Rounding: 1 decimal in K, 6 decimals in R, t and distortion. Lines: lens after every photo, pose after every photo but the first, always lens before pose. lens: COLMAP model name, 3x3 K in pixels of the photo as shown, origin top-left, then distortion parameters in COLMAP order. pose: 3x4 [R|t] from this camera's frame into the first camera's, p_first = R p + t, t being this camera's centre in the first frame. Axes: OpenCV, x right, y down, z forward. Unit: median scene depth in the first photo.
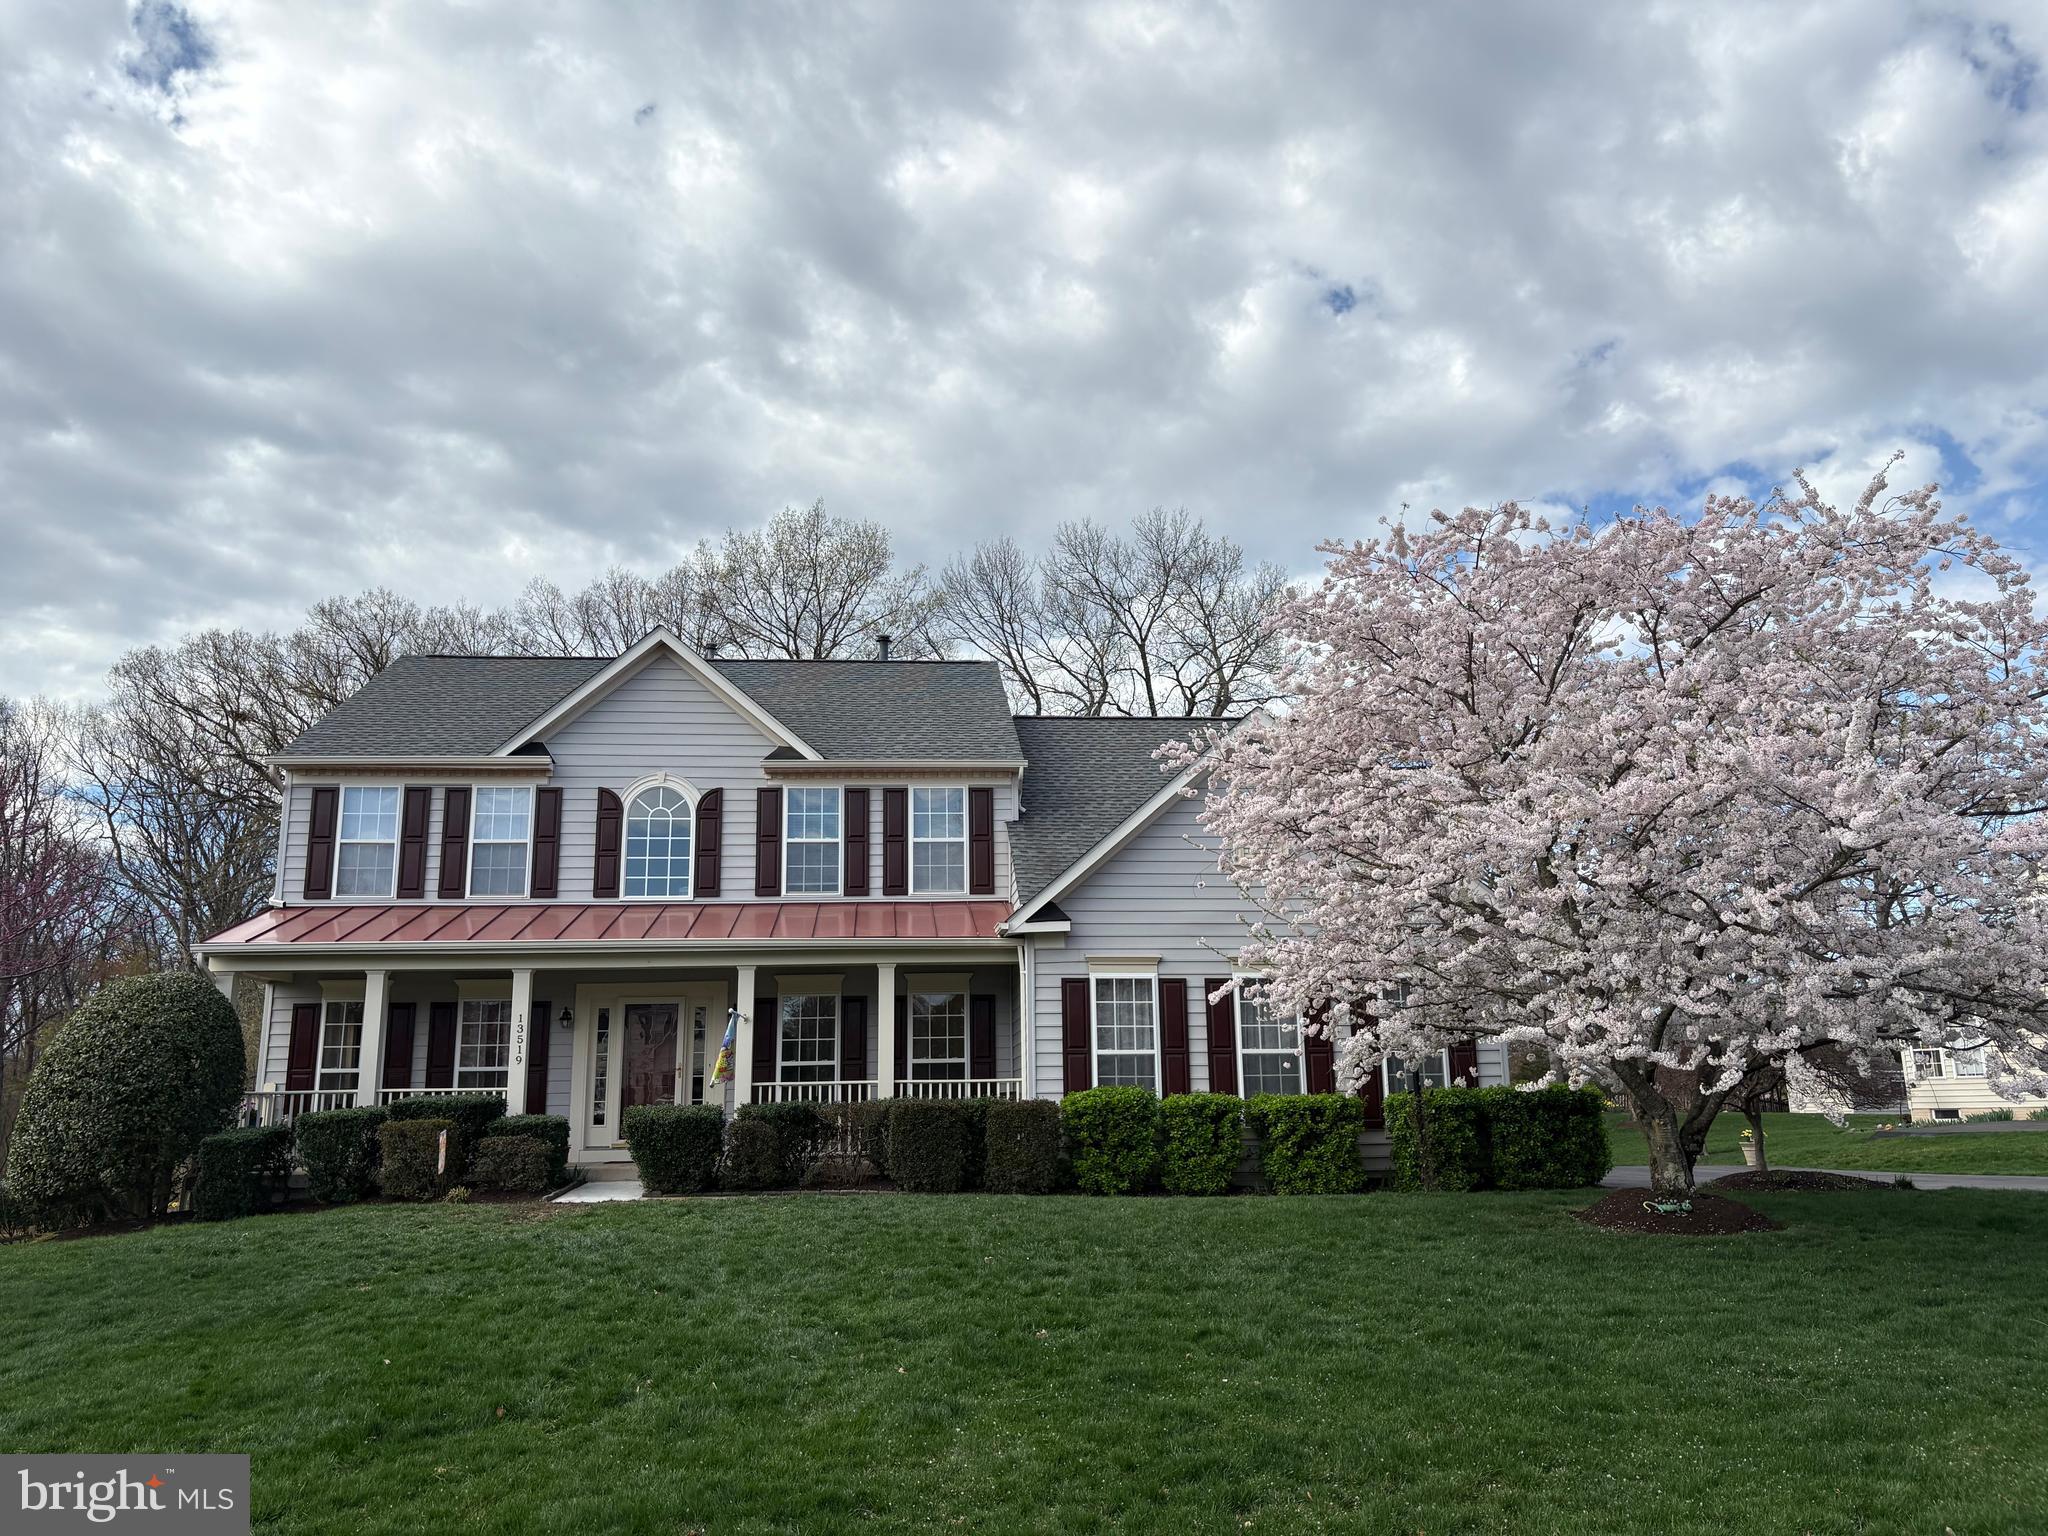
lens RADIAL K [[1549.8, 0, 1024.0], [0, 1549.8, 768.0], [0, 0, 1]] dist [0.078509, -0.155028]
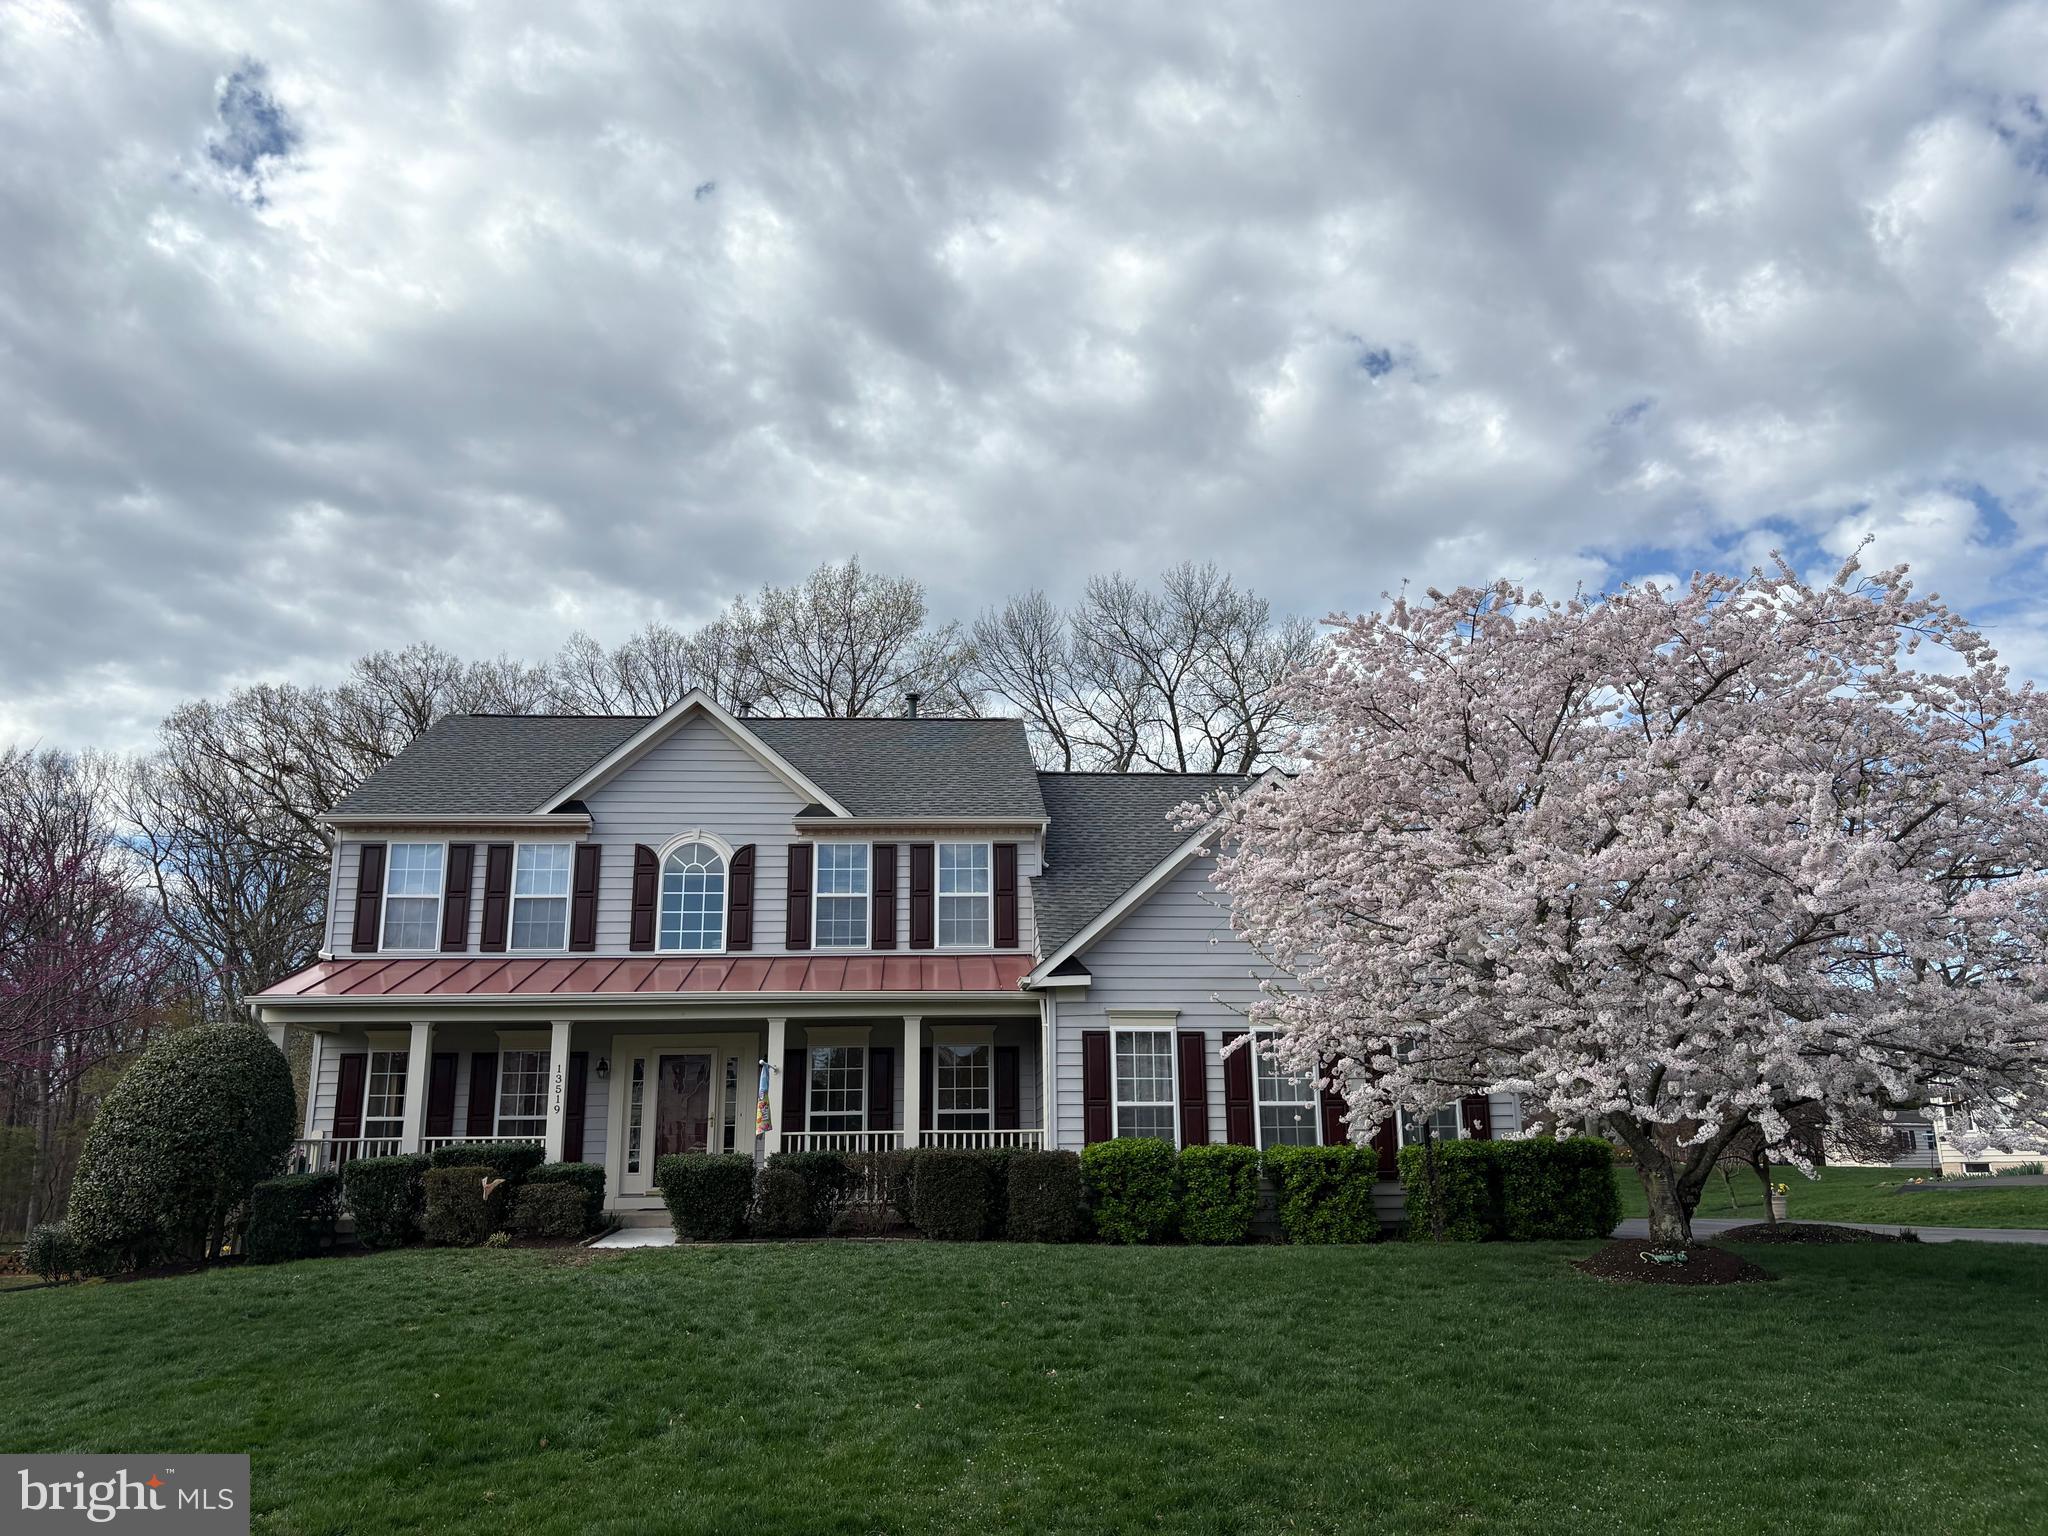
lens RADIAL K [[1549.8, 0, 1024.0], [0, 1549.8, 768.0], [0, 0, 1]] dist [0.078509, -0.155028]
pose [[0.999776, -0.000506, -0.021155, 0.007287], [-0.000138, 0.999537, -0.030438, -0.007176], [0.021161, 0.030434, 0.999313, -0.032867]]
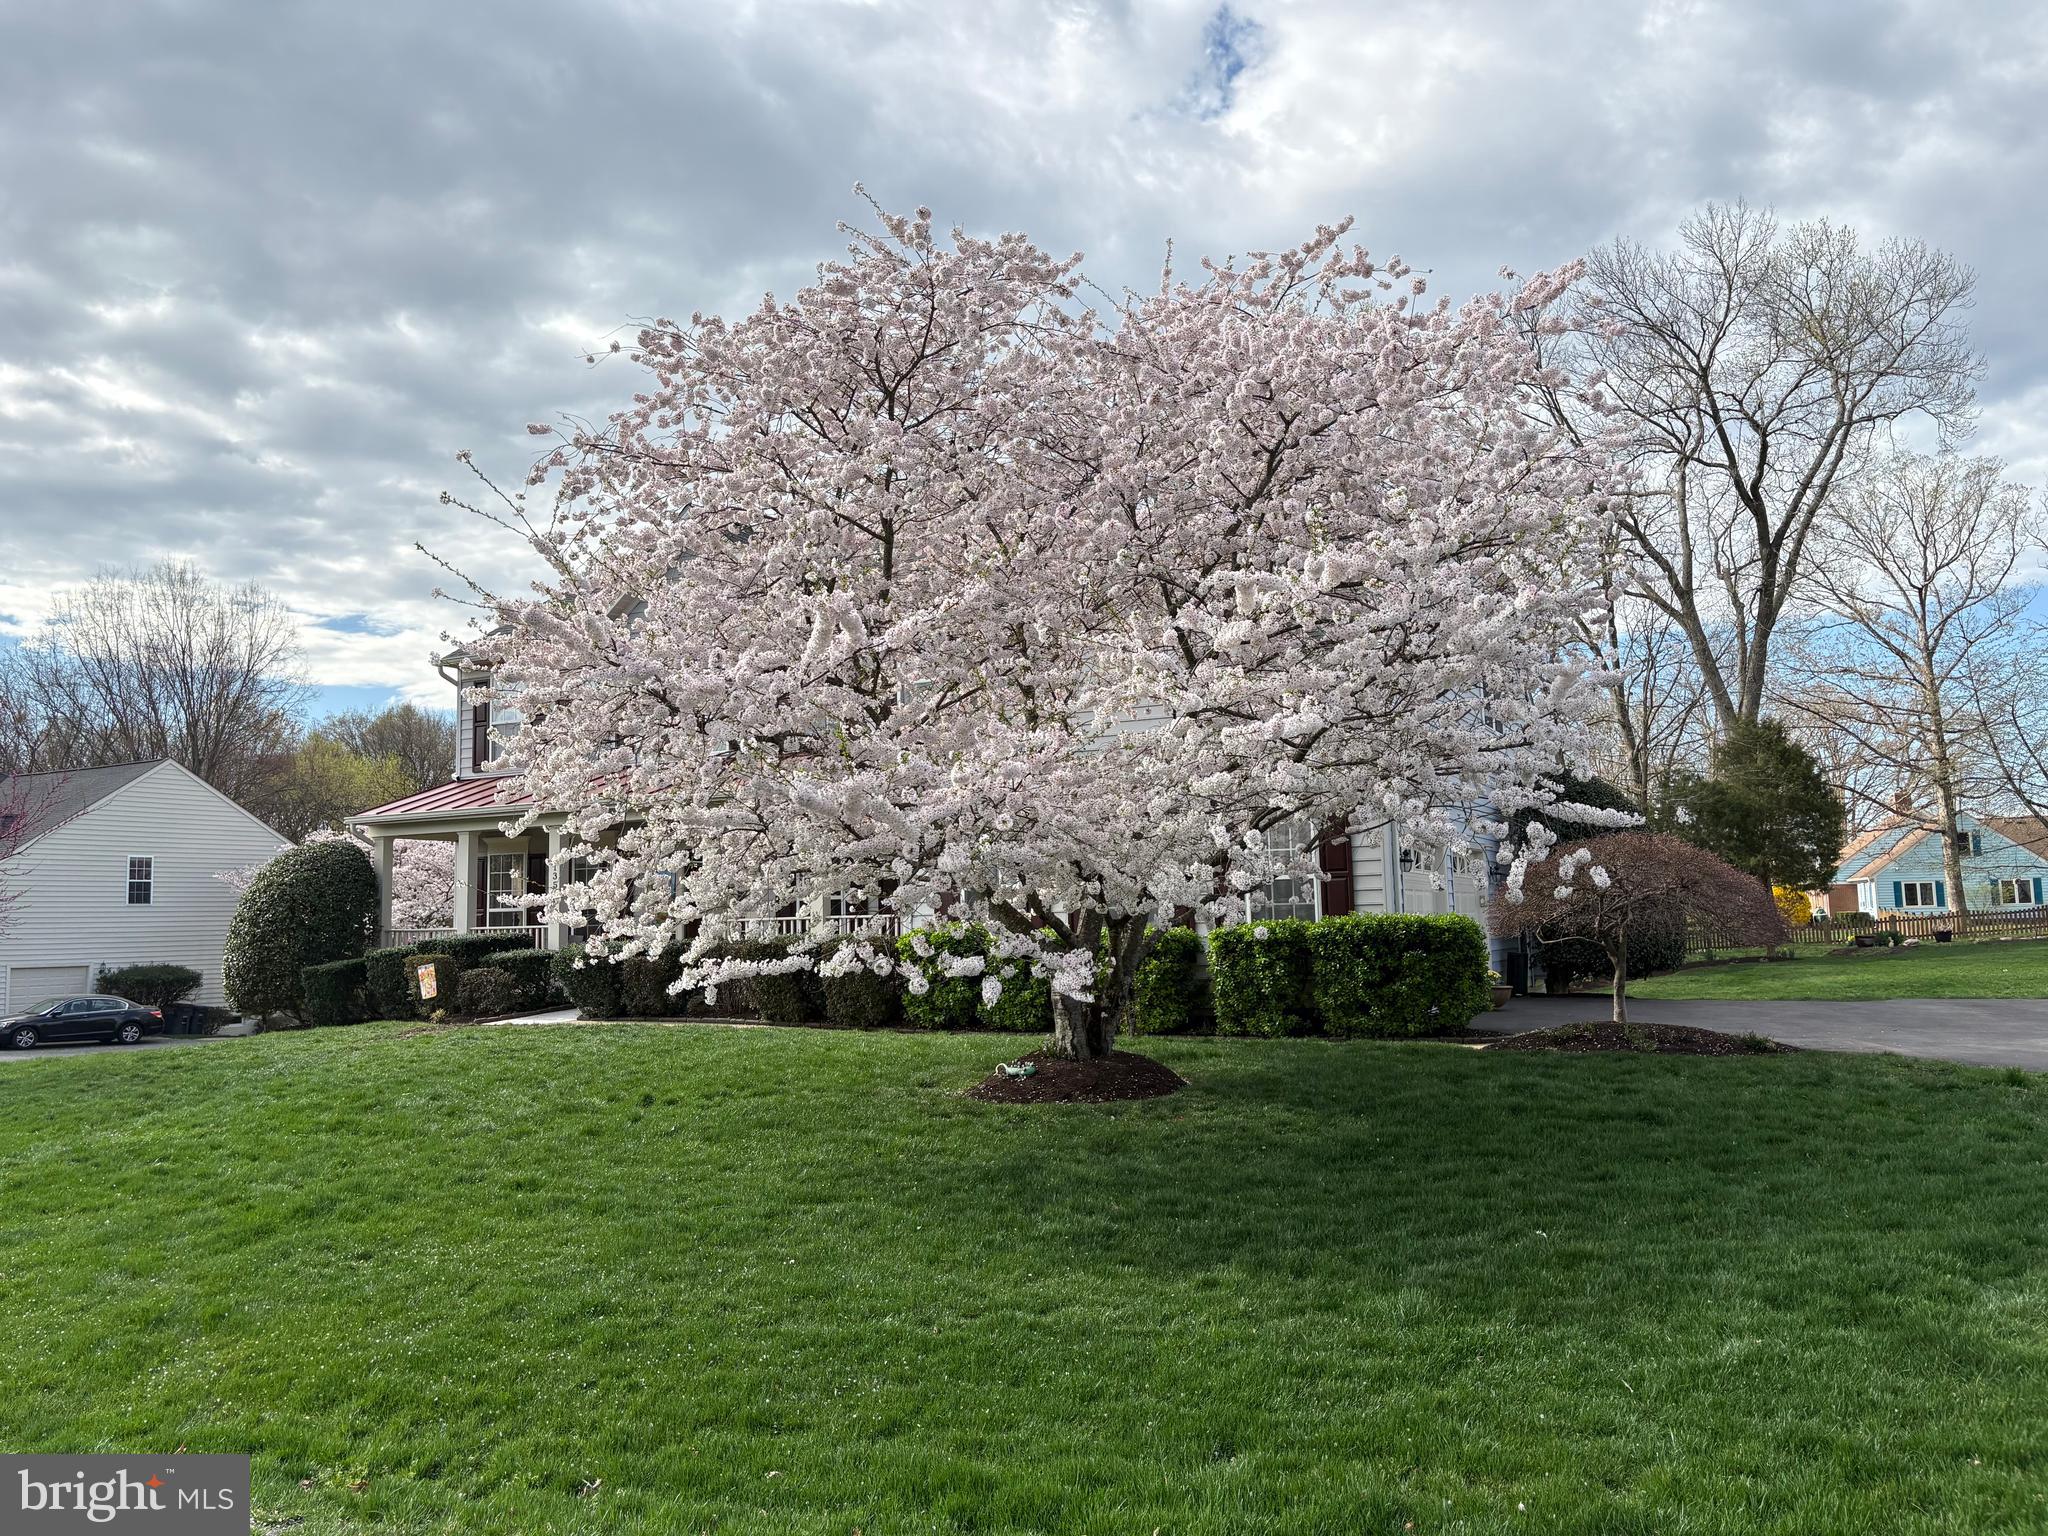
lens RADIAL K [[1549.8, 0, 1024.0], [0, 1549.8, 768.0], [0, 0, 1]] dist [0.078509, -0.155028]
pose [[0.850222, -0.057775, -0.523245, 0.570944], [0.123154, 0.988207, 0.090998, 0.021741], [0.511816, -0.141809, 0.847310, 0.187608]]
